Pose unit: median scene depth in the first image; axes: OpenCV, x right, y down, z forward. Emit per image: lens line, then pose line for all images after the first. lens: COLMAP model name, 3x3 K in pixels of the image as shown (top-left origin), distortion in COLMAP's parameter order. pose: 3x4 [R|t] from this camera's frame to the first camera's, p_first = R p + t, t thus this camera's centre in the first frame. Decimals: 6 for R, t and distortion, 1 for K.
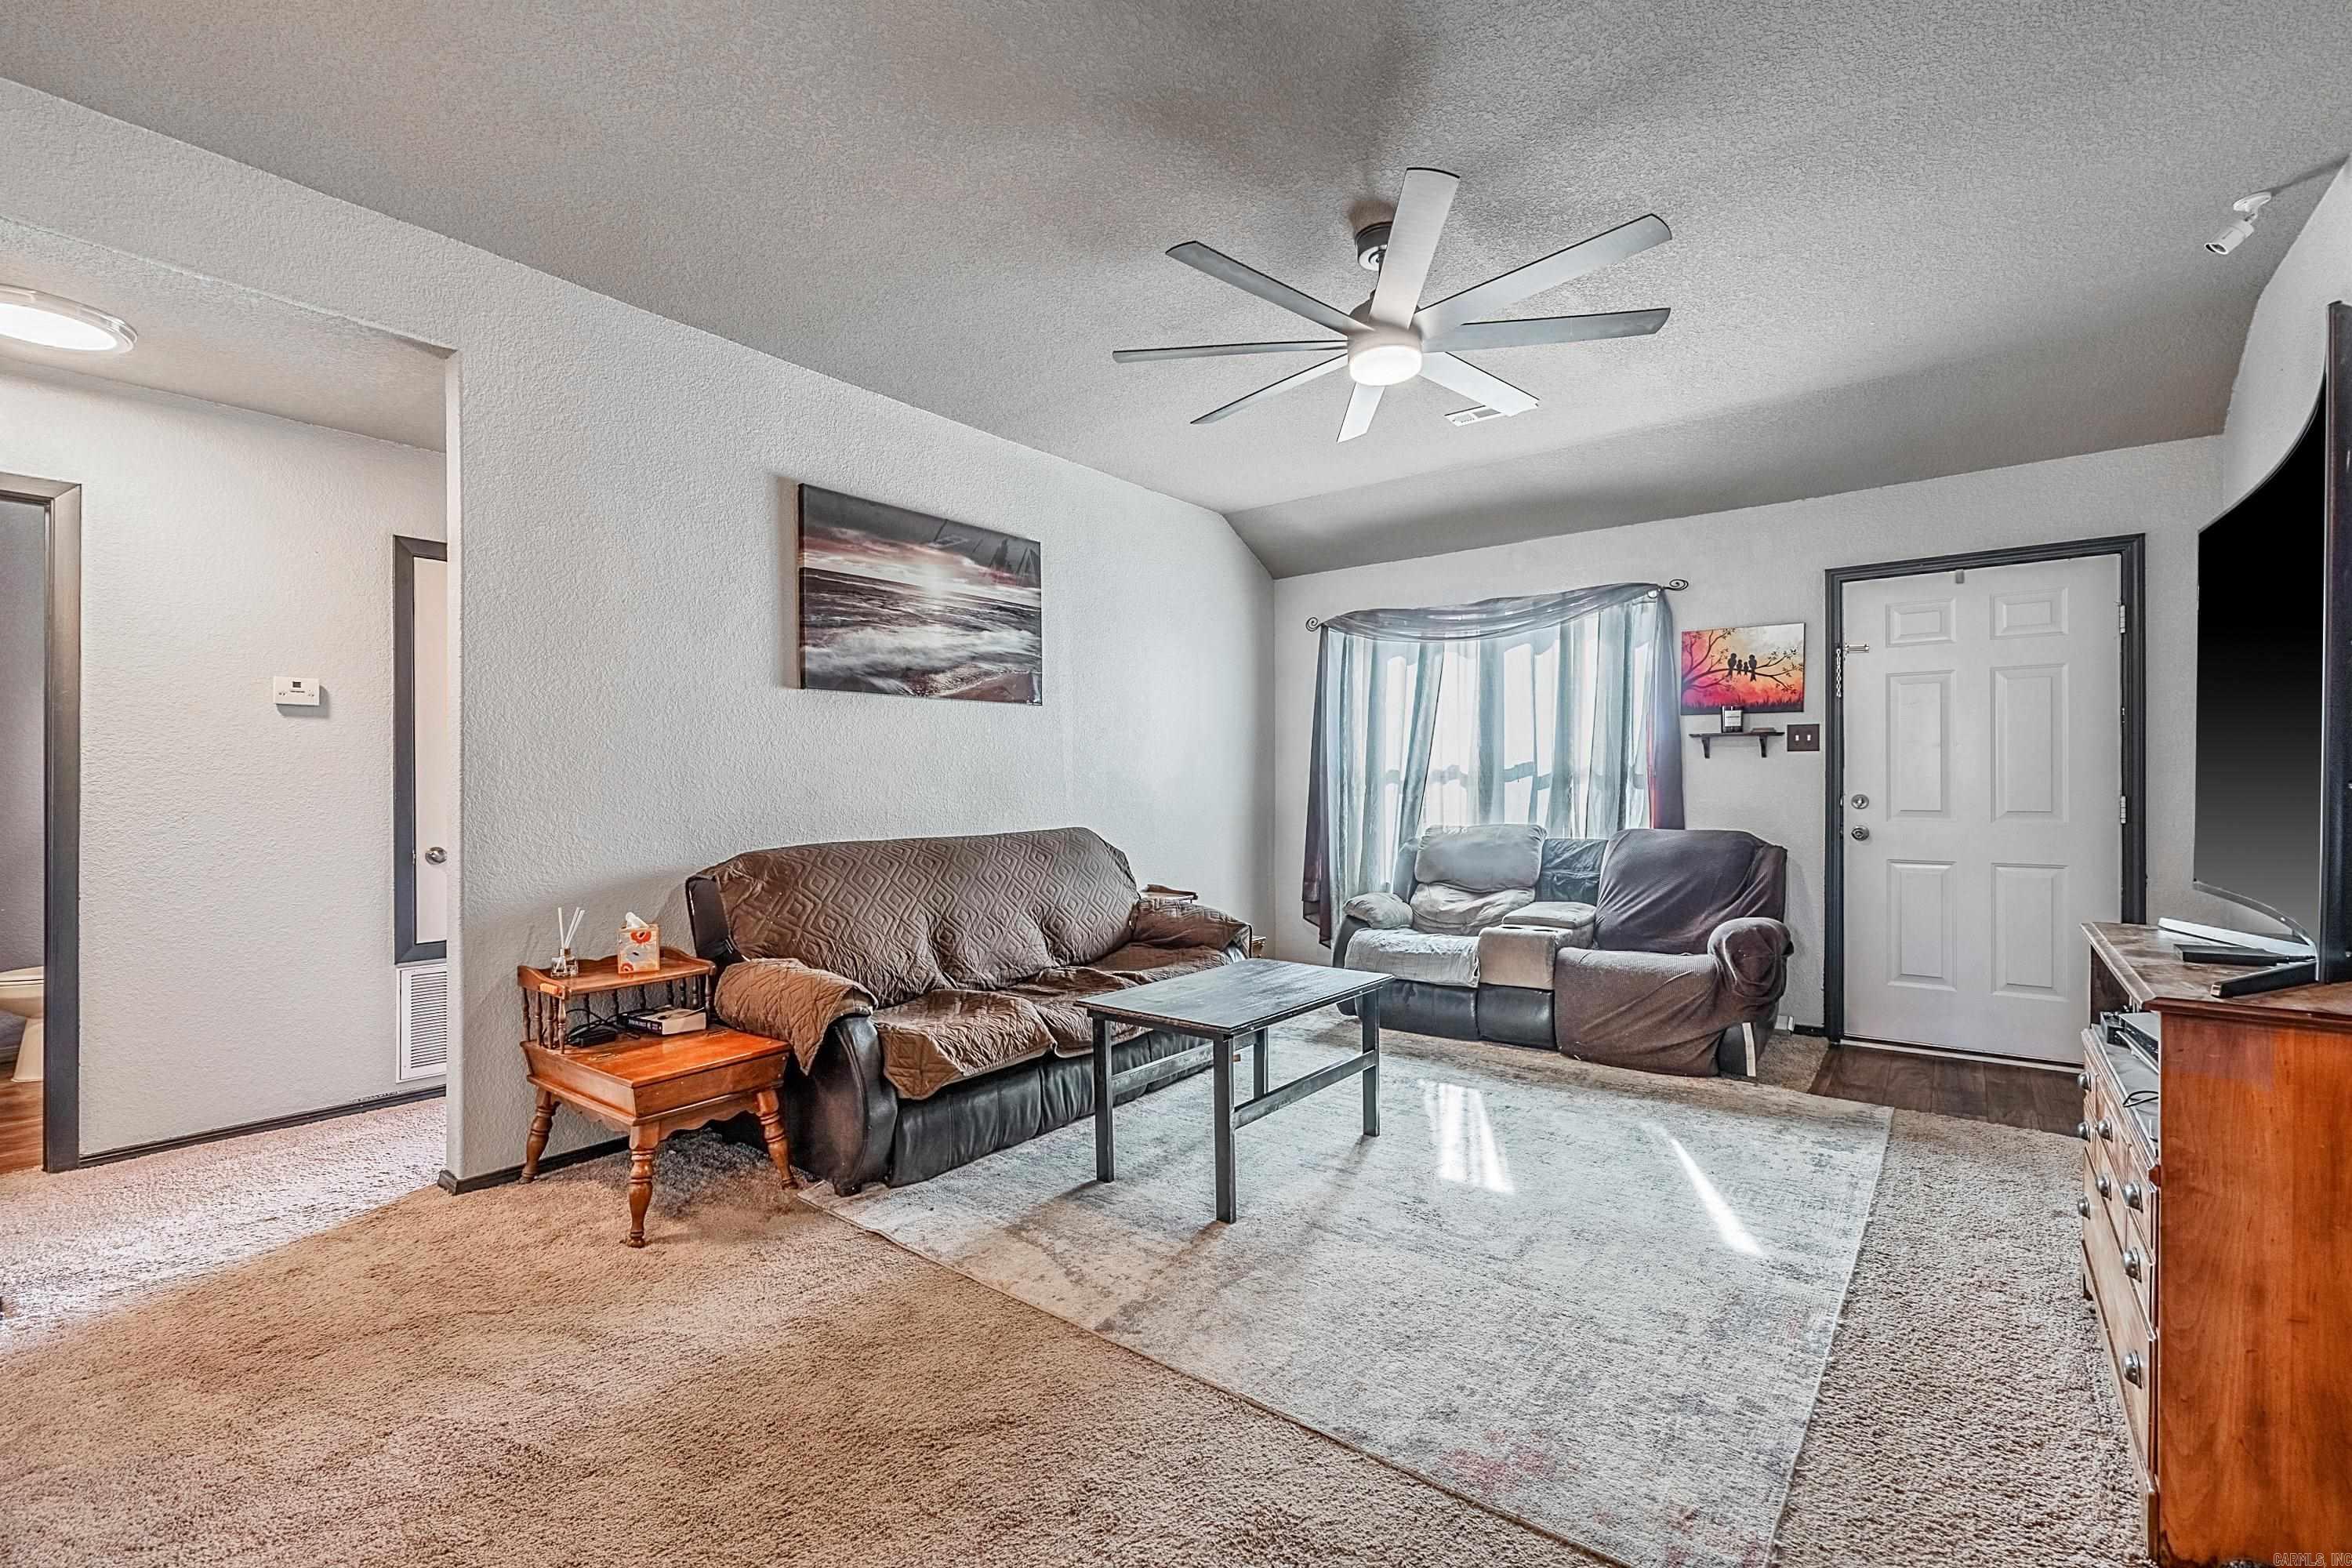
lens RADIAL K [[993.6, 0, 1149.6], [0, 993.6, 789.0], [0, 0, 1]] dist [-0.005741, -0.001423]
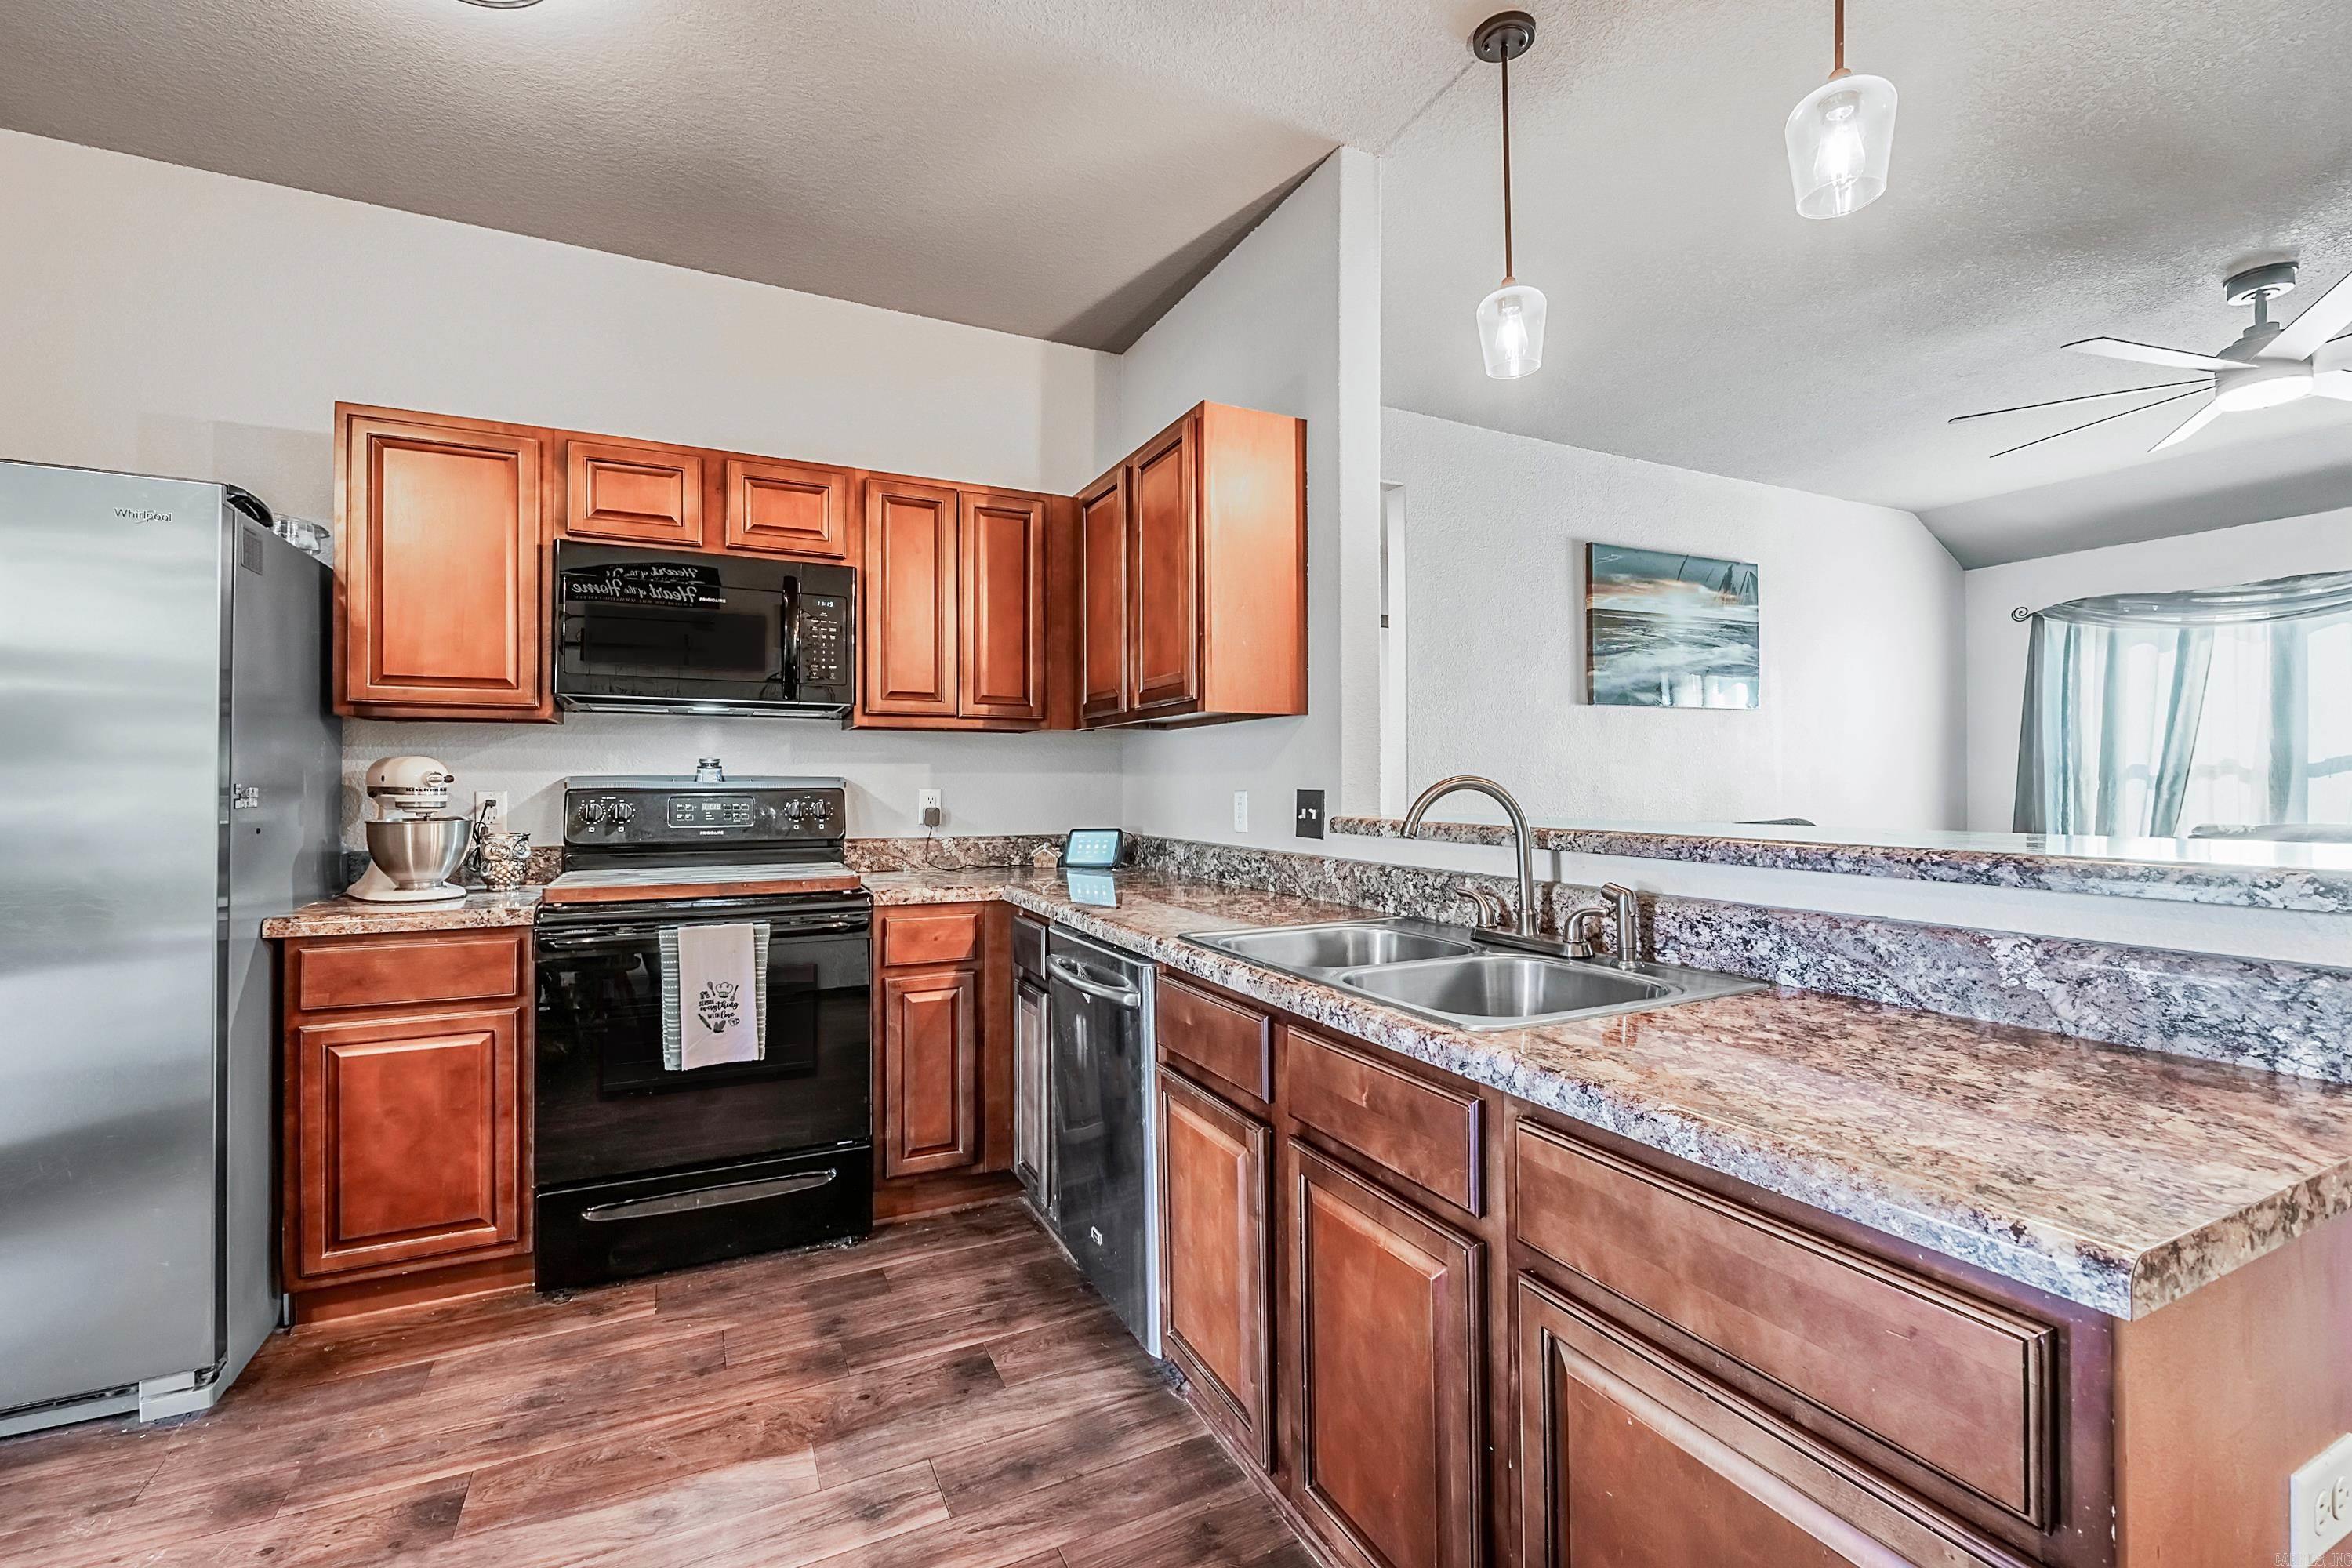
lens RADIAL K [[993.6, 0, 1156.8], [0, 993.6, 775.3], [0, 0, 1]] dist [-0.005741, -0.001423]
pose [[0.906981, -0.001342, -0.421169, -0.262294], [-0.001378, 0.999980, -0.006154, -0.002597], [0.421169, 0.006162, 0.906961, -0.306549]]
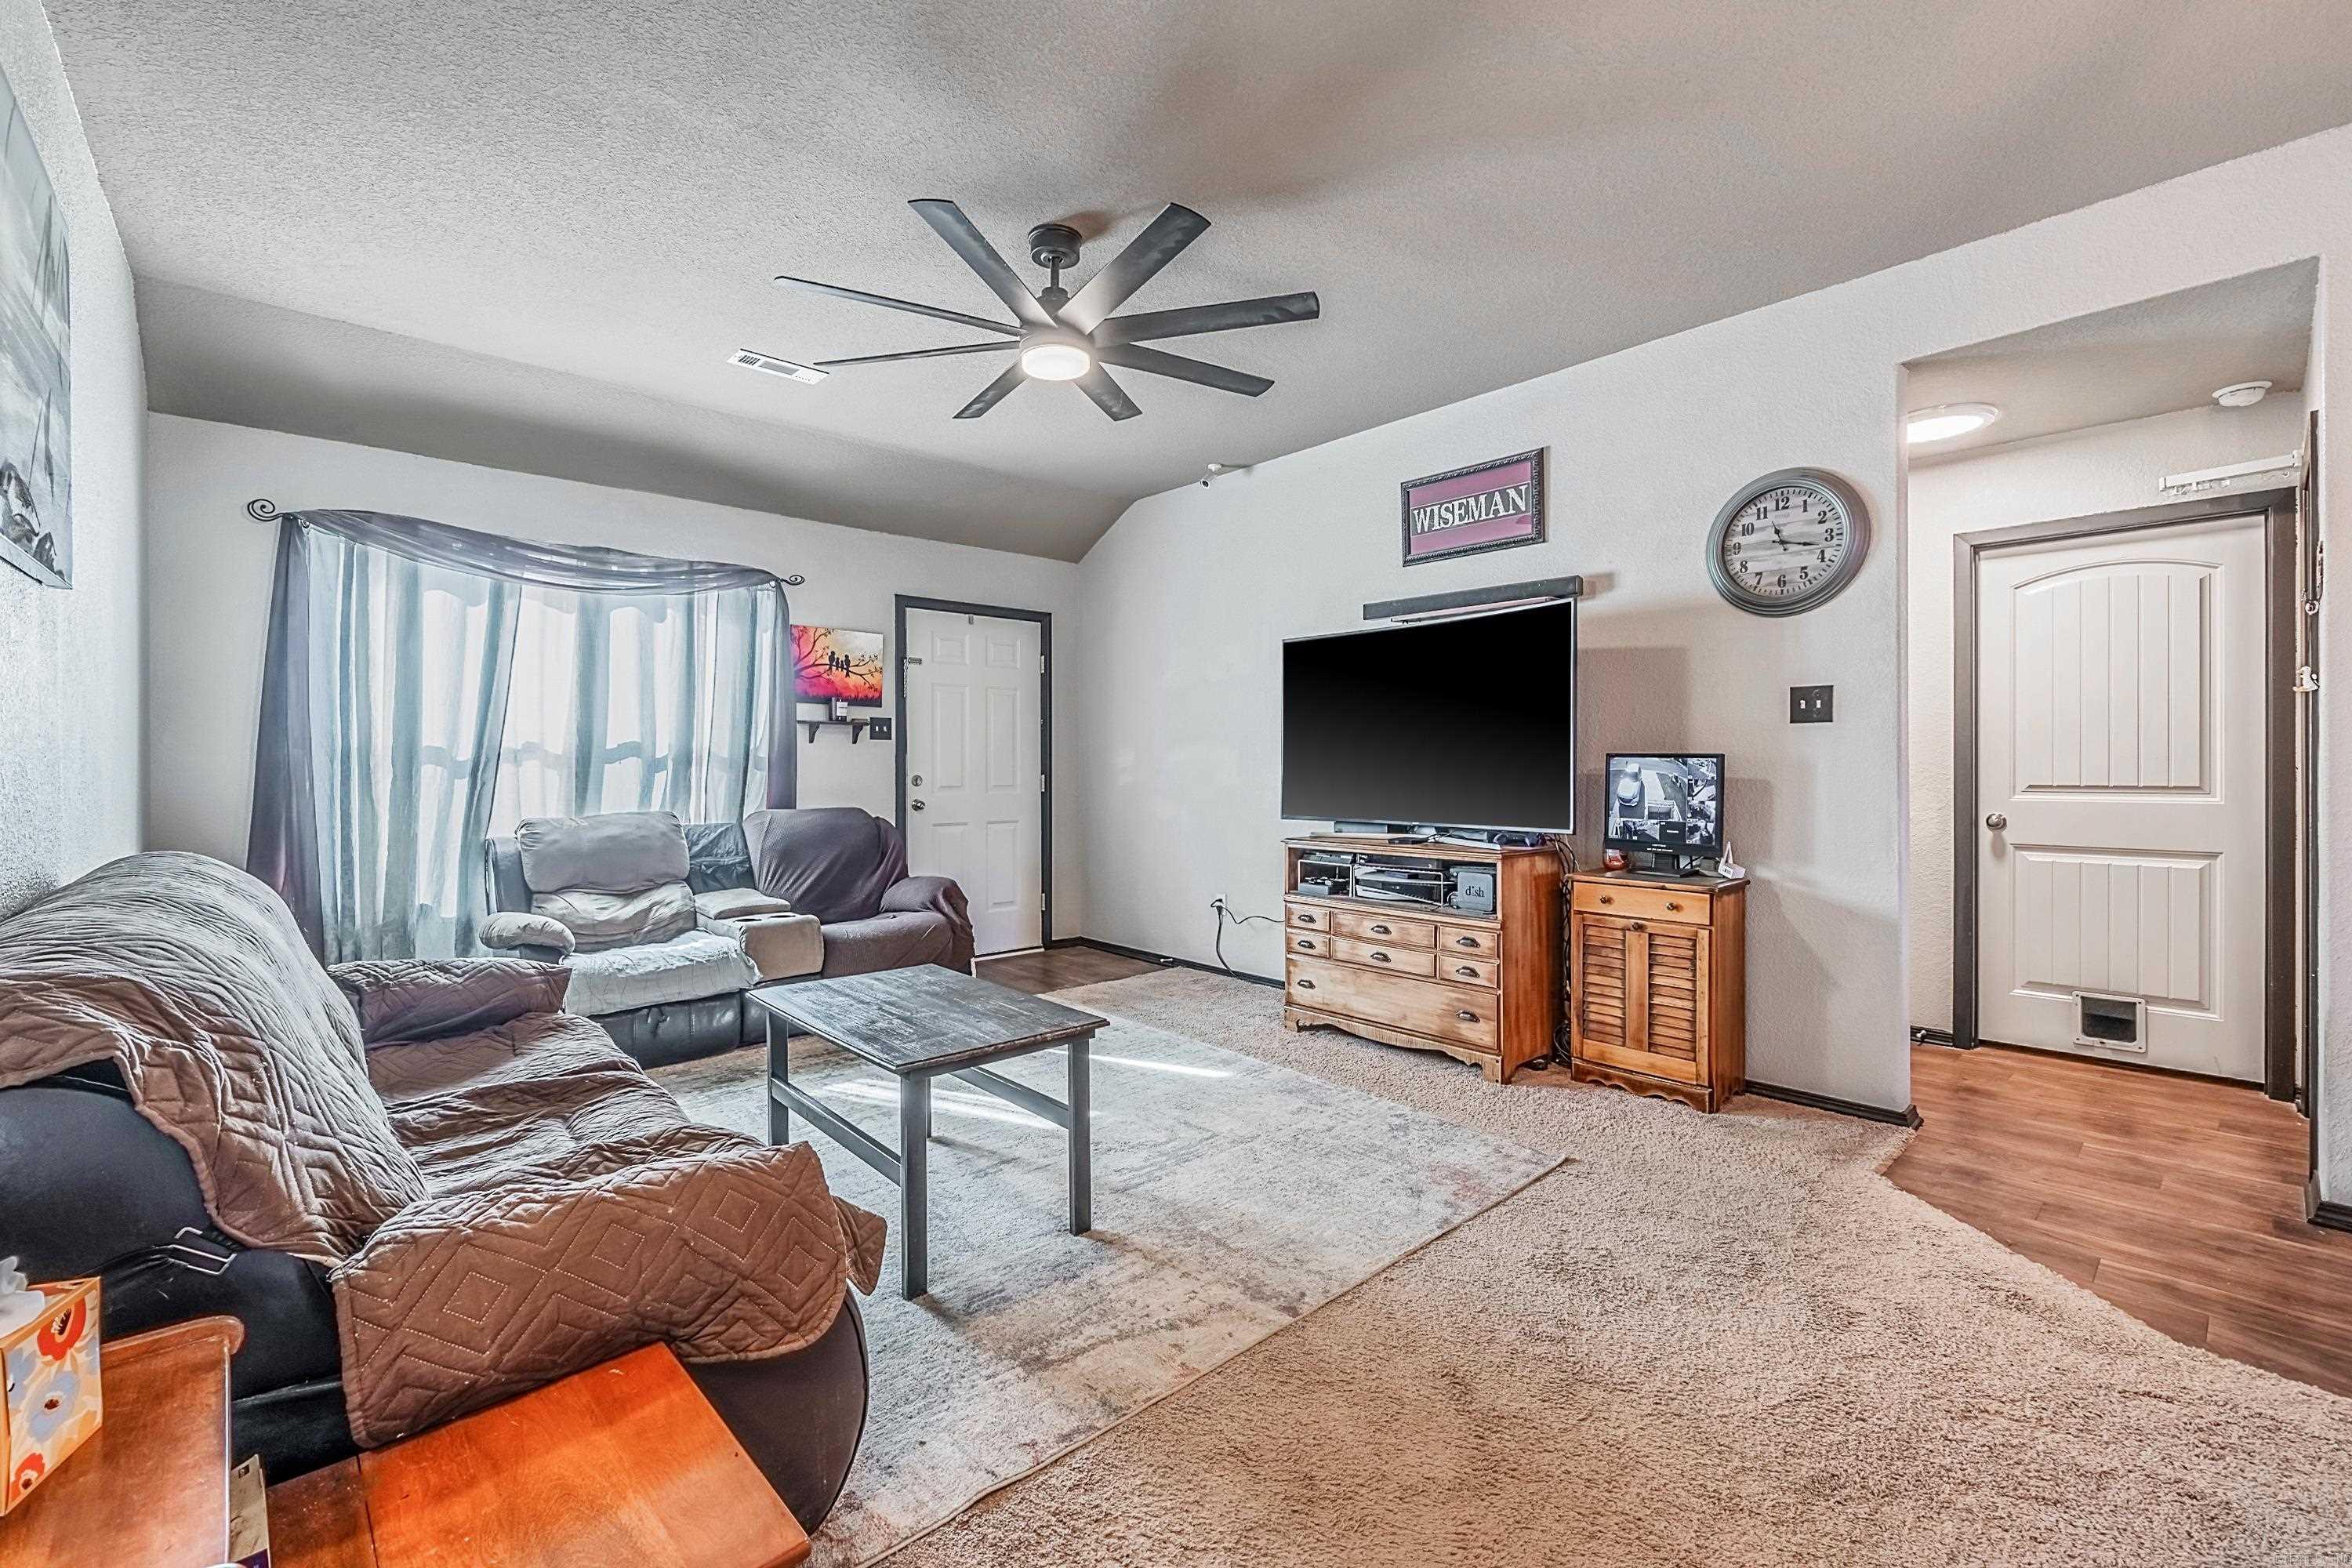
lens RADIAL K [[993.6, 0, 1186.9], [0, 993.6, 771.0], [0, 0, 1]] dist [-0.005741, -0.001423]
pose [[0.155793, -0.001758, 0.987788, -0.489679], [0.006153, 0.999981, 0.000810, 0.001707], [-0.987771, 0.005952, 0.155801, 0.447022]]
